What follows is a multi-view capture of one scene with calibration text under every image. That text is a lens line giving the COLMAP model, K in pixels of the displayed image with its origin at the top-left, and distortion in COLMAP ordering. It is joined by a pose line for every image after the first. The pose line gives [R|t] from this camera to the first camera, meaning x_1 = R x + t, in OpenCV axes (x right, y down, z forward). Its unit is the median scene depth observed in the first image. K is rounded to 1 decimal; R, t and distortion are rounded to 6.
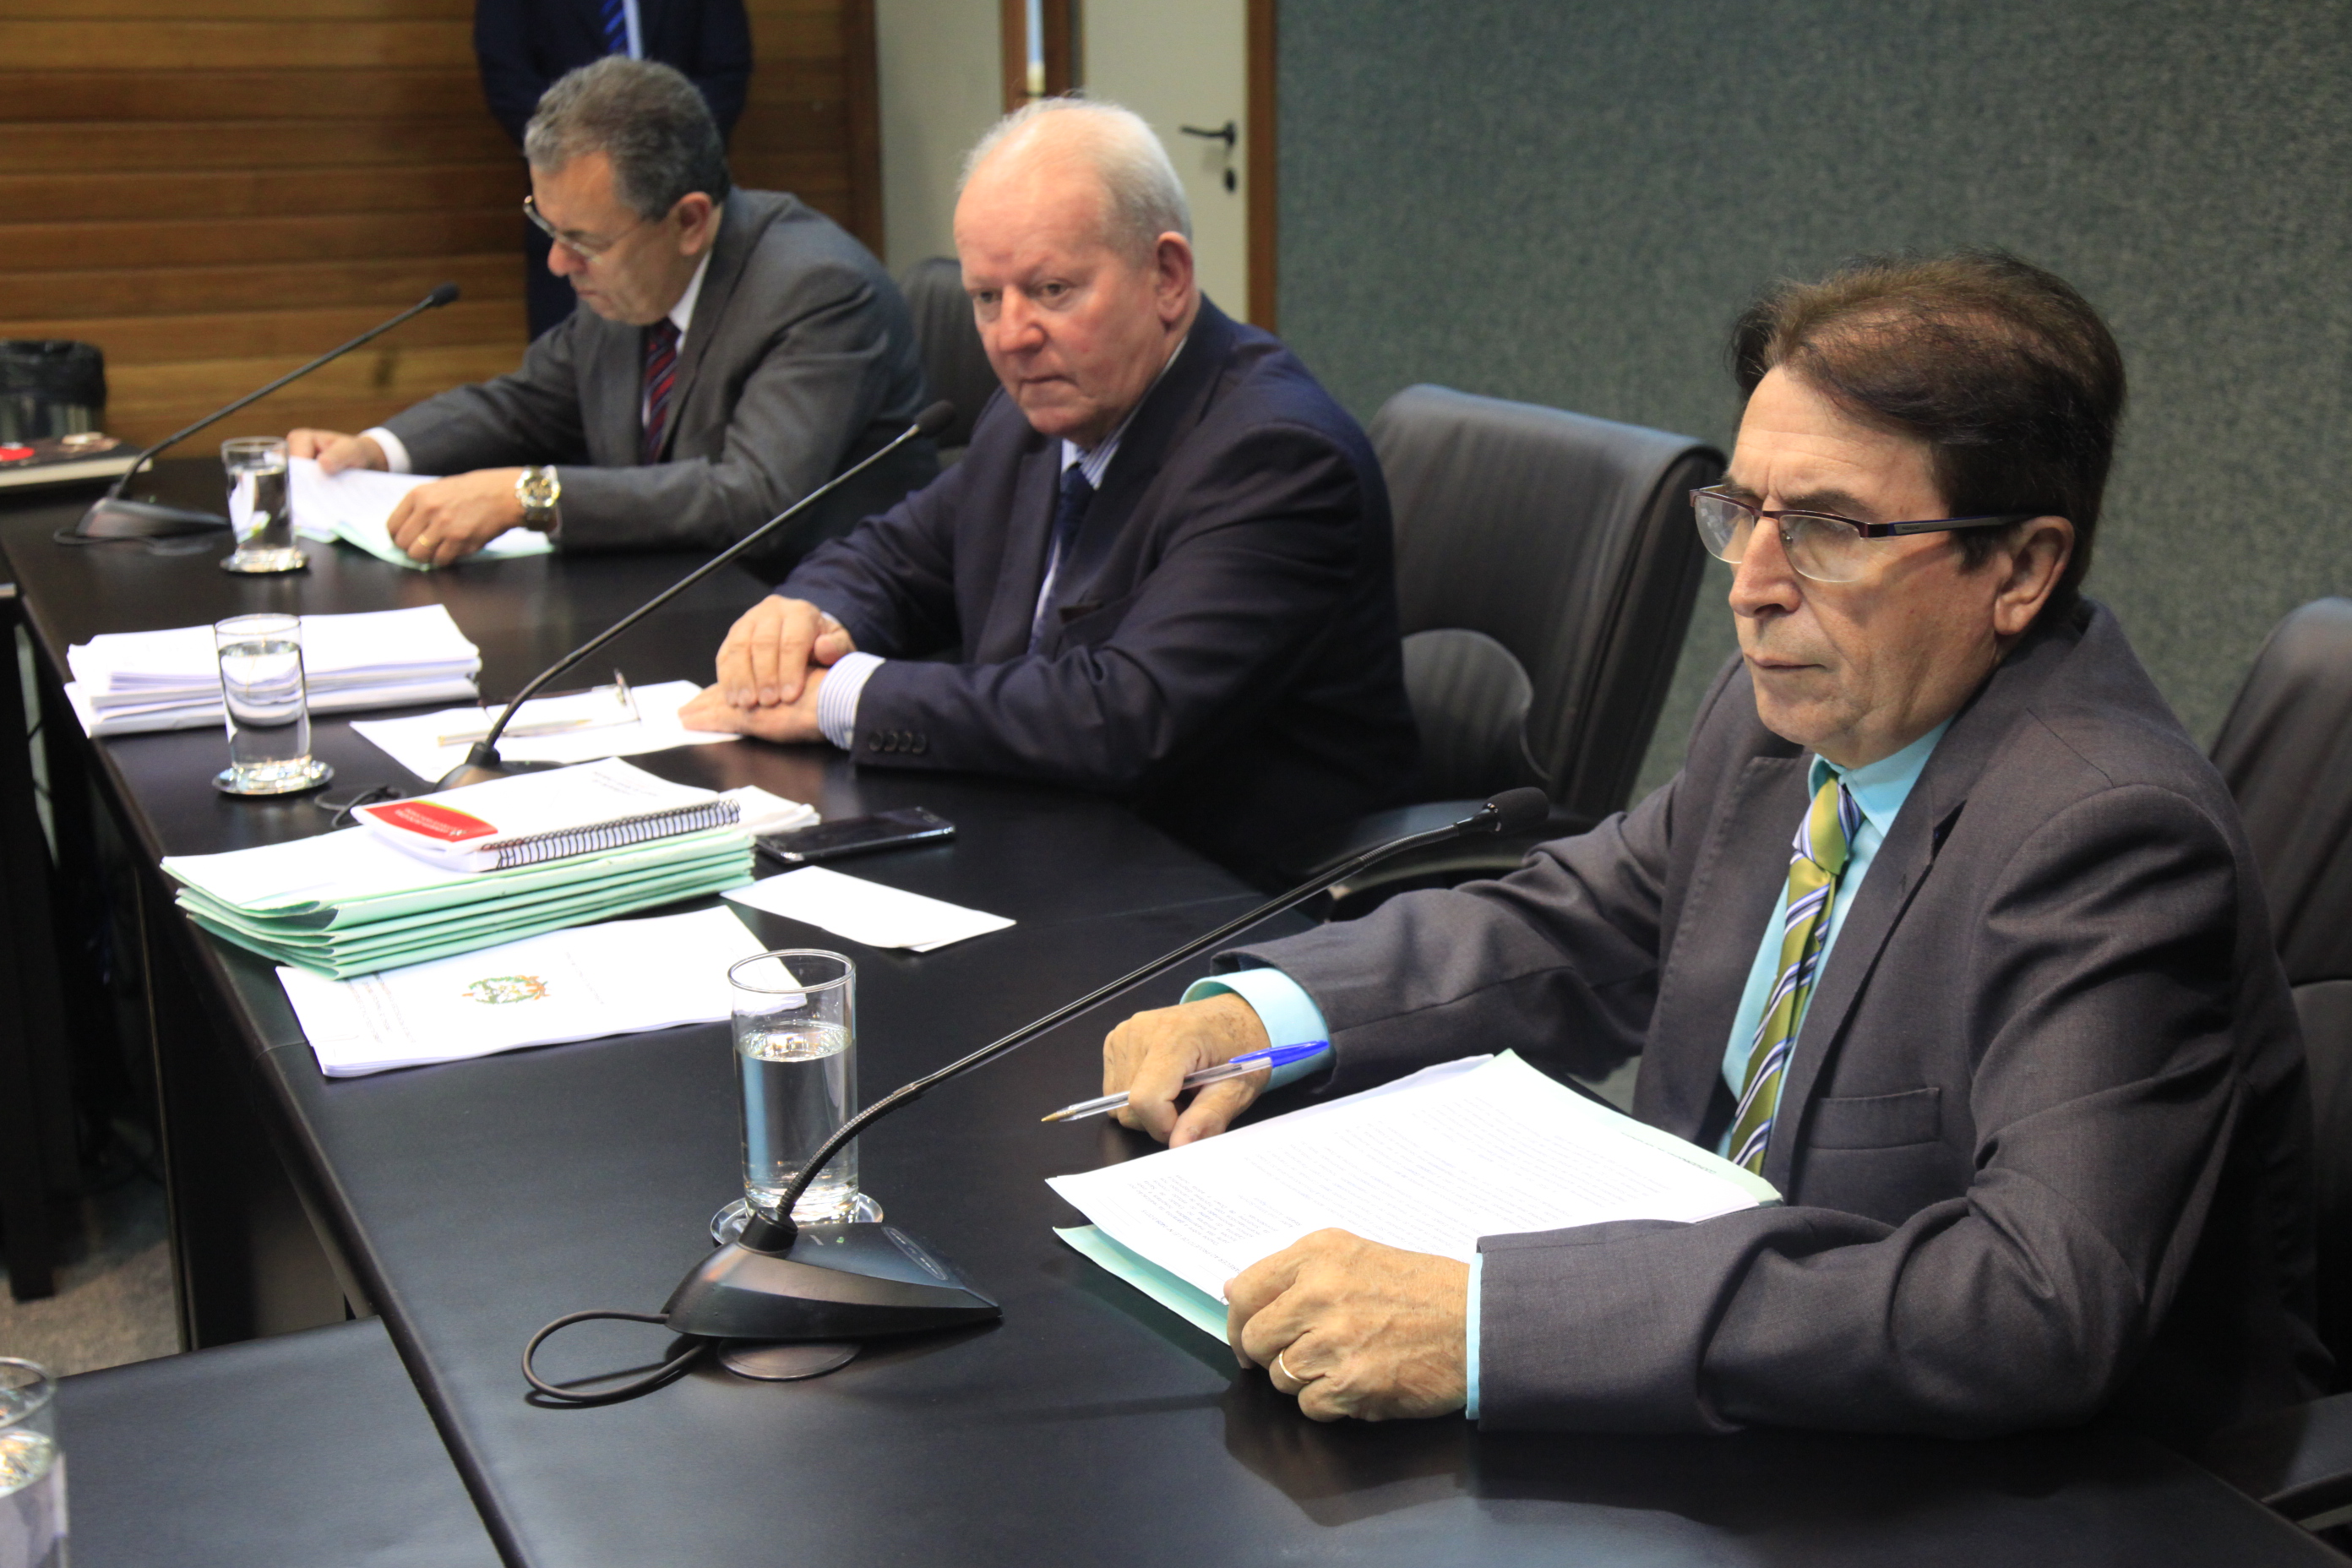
lens RADIAL K [[3124.4, 0, 1178.4], [0, 3124.4, 836.8], [0, 0, 1]] dist [0.022266, 0.409571]
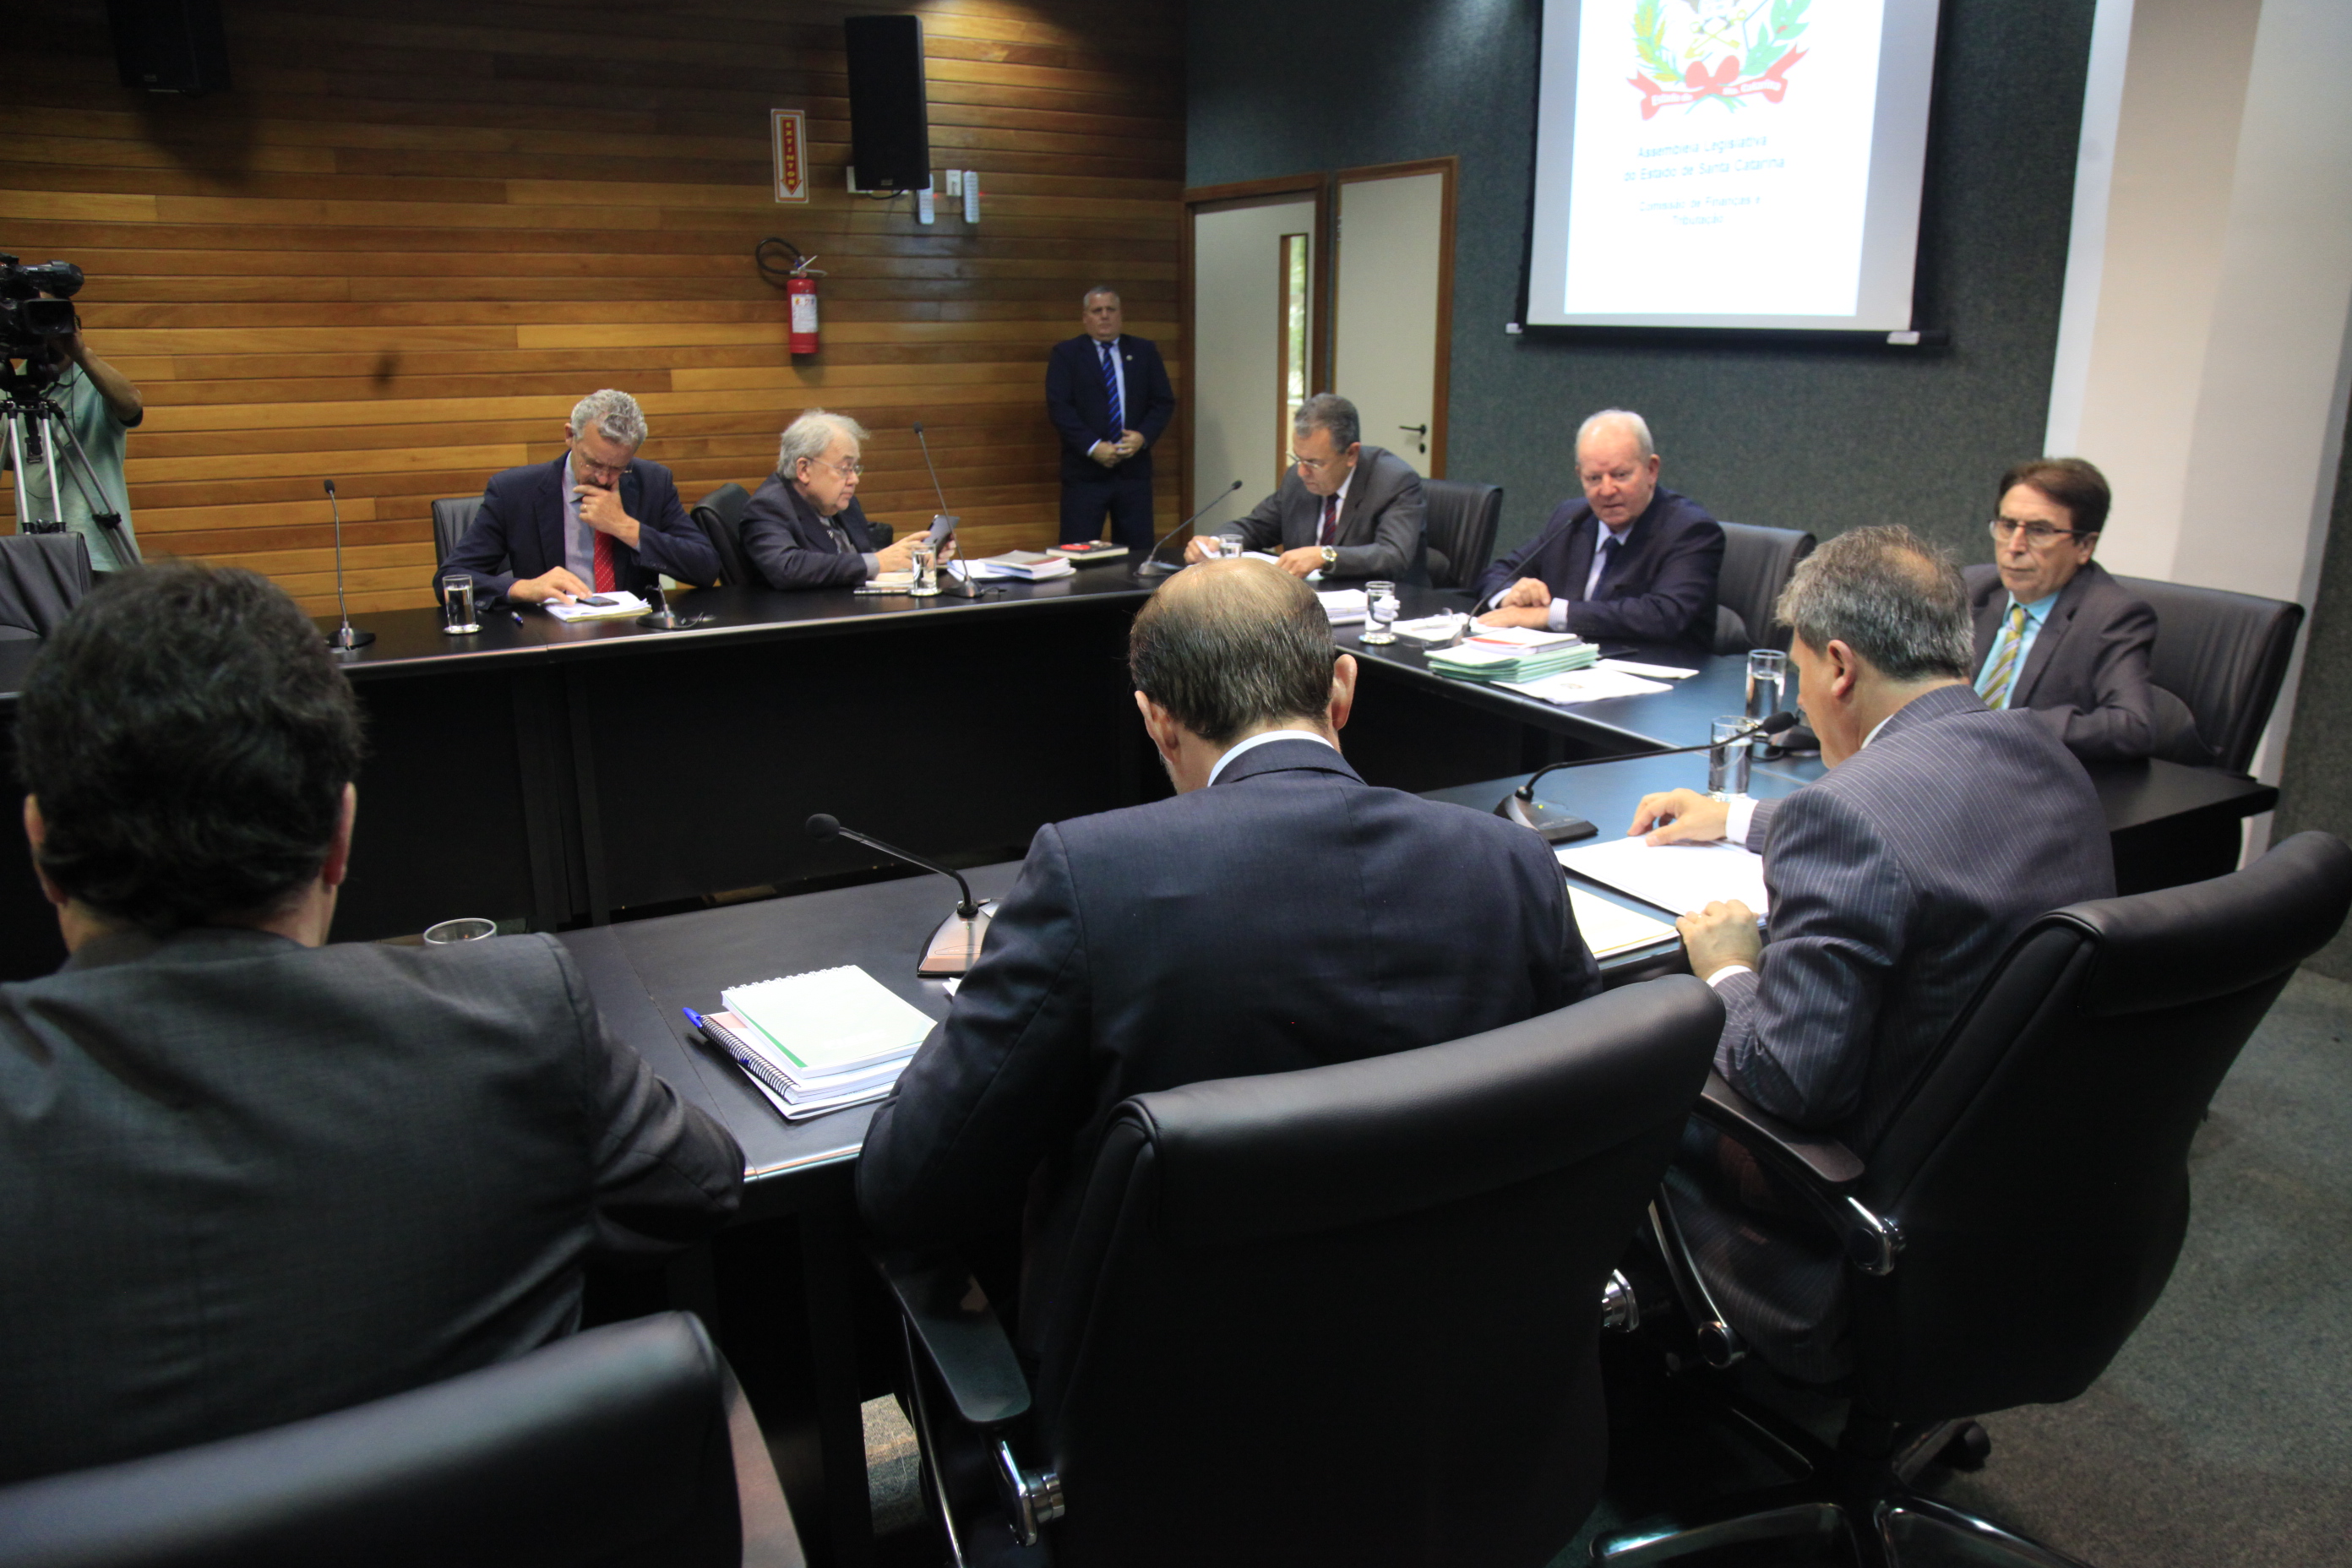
lens RADIAL K [[1596.3, 0, 1226.9], [0, 1596.3, 782.0], [0, 0, 1]] dist [-0.068653, 0.000897]
pose [[0.994754, -0.008106, 0.101975, -0.428163], [0.009122, 0.999913, -0.009501, 0.093193], [-0.101890, 0.010381, 0.994742, -0.323677]]
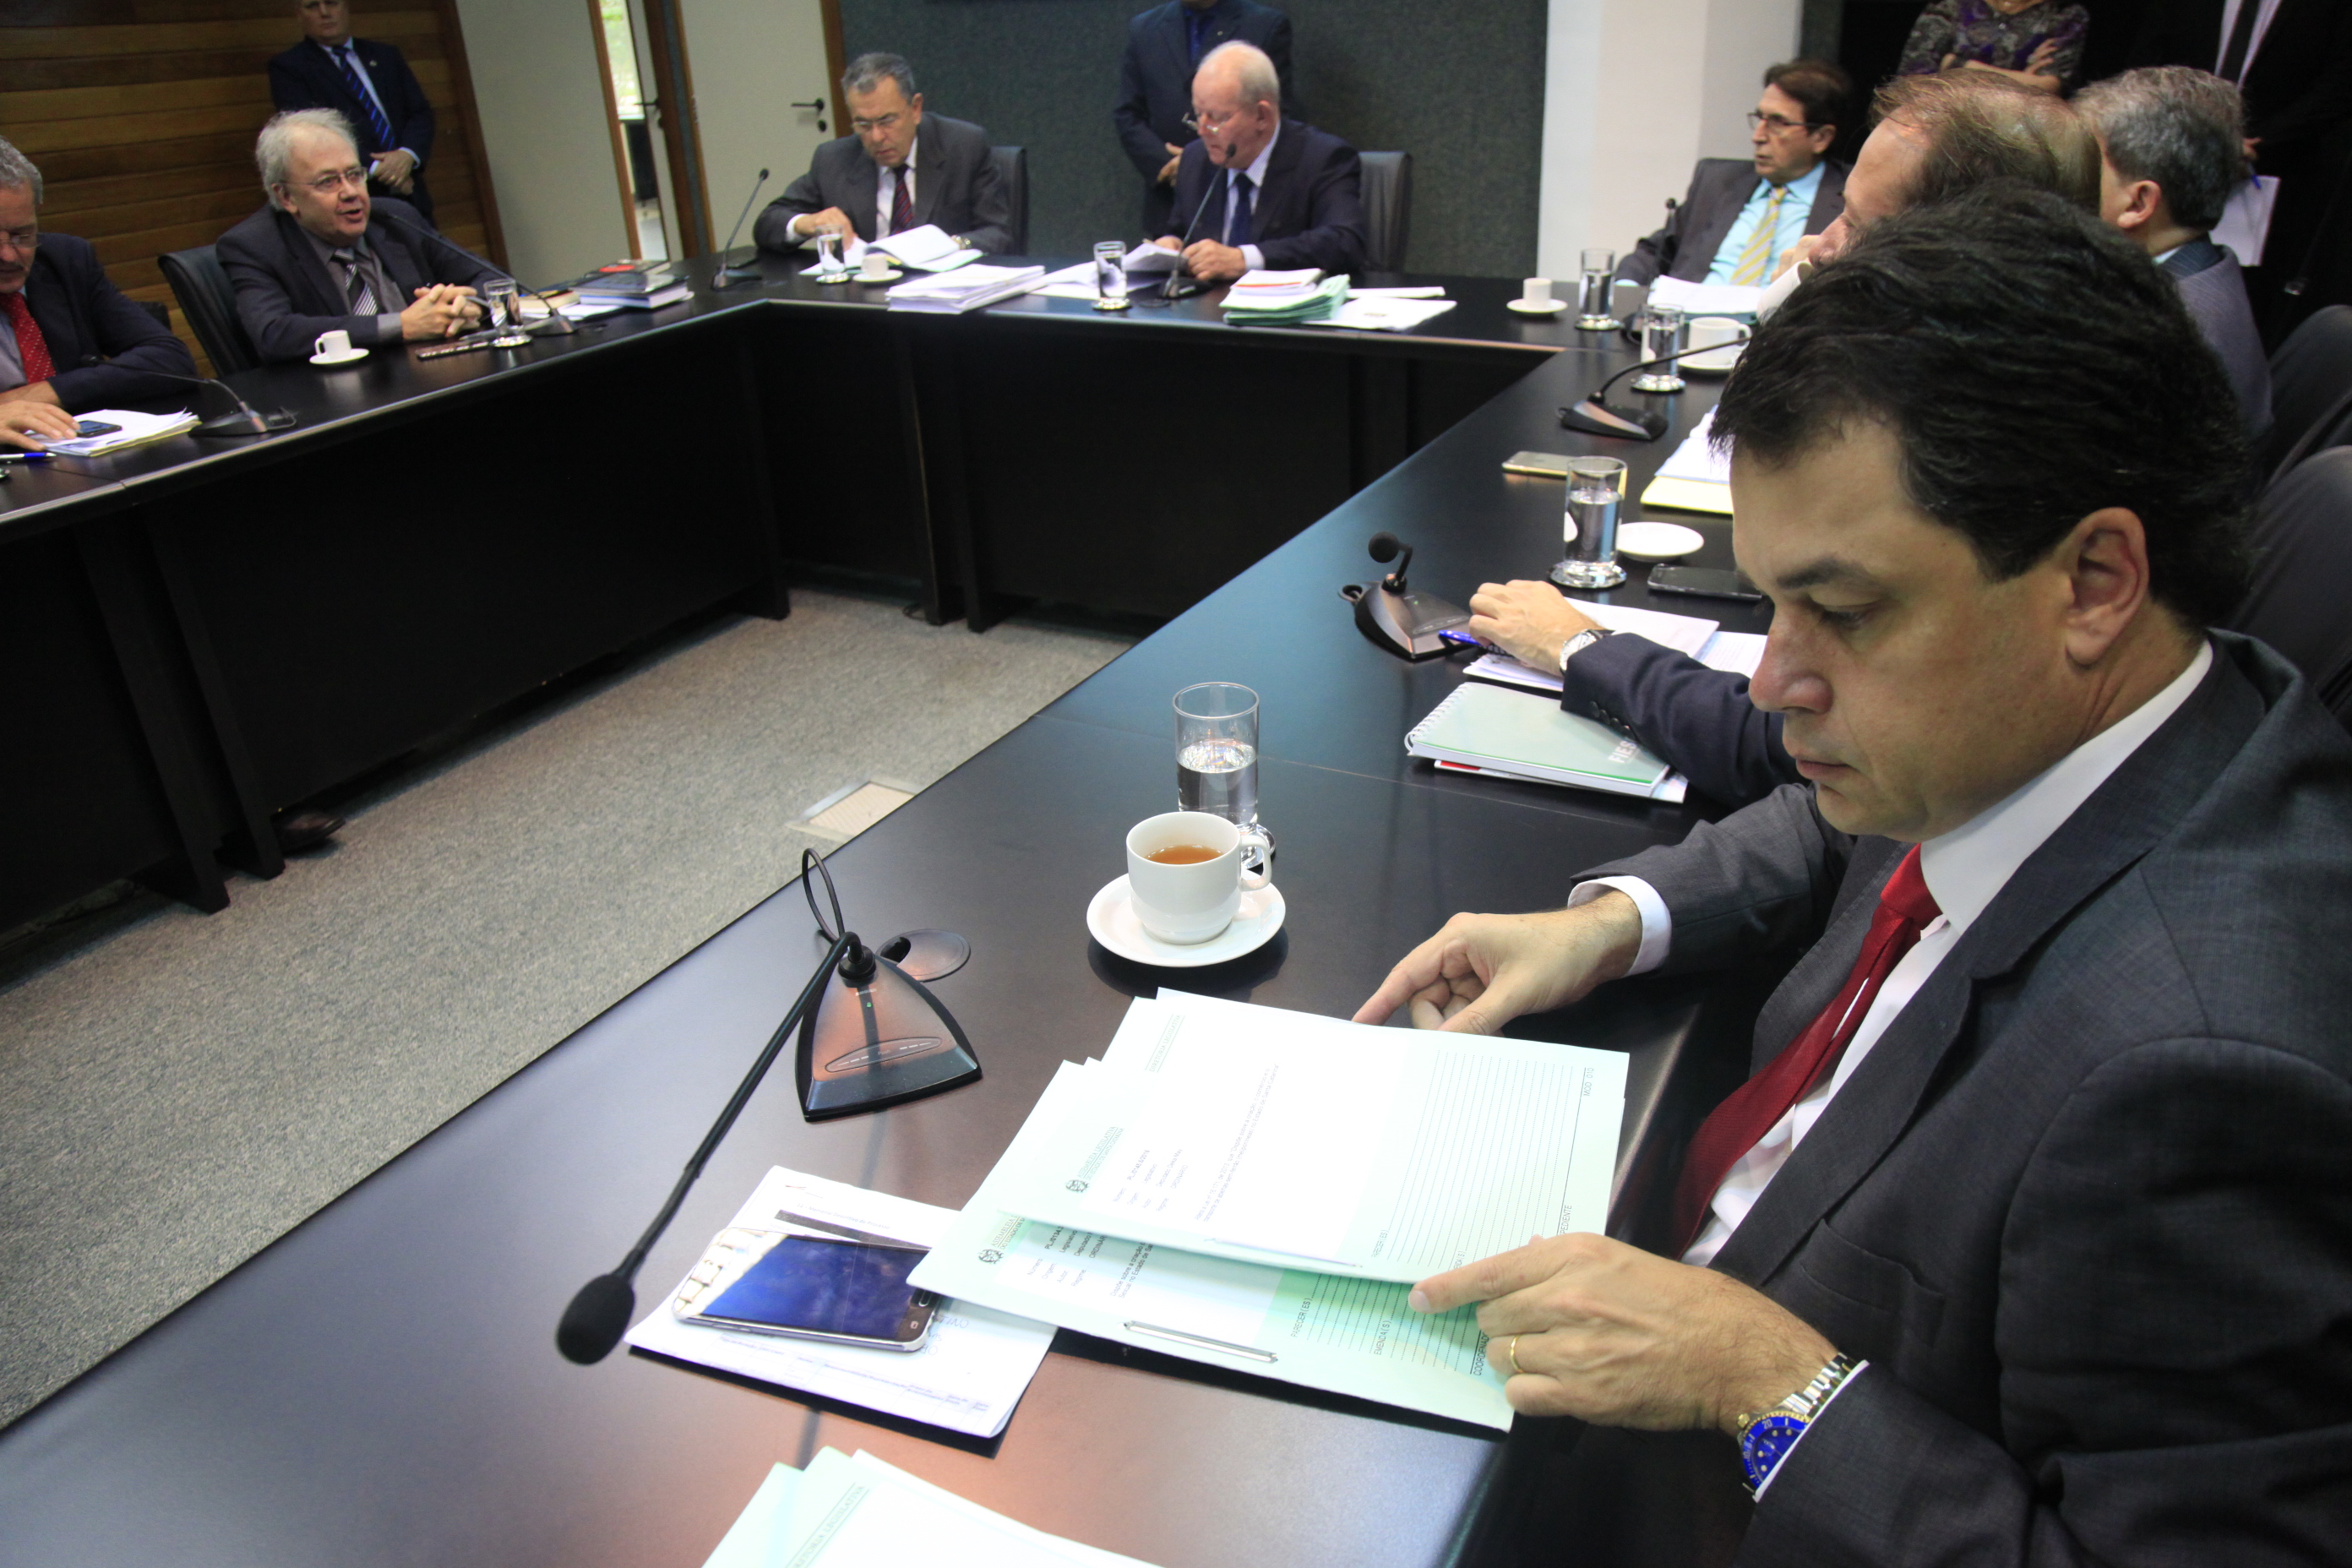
lens RADIAL K [[1596.3, 0, 1226.9], [0, 1596.3, 782.0], [0, 0, 1]] dist [-0.068653, 0.000897]
pose [[0.788687, -0.294059, 0.539909, -0.812034], [0.201127, 0.953281, 0.225397, 0.064027], [-0.580965, -0.069178, 0.810983, -0.154778]]
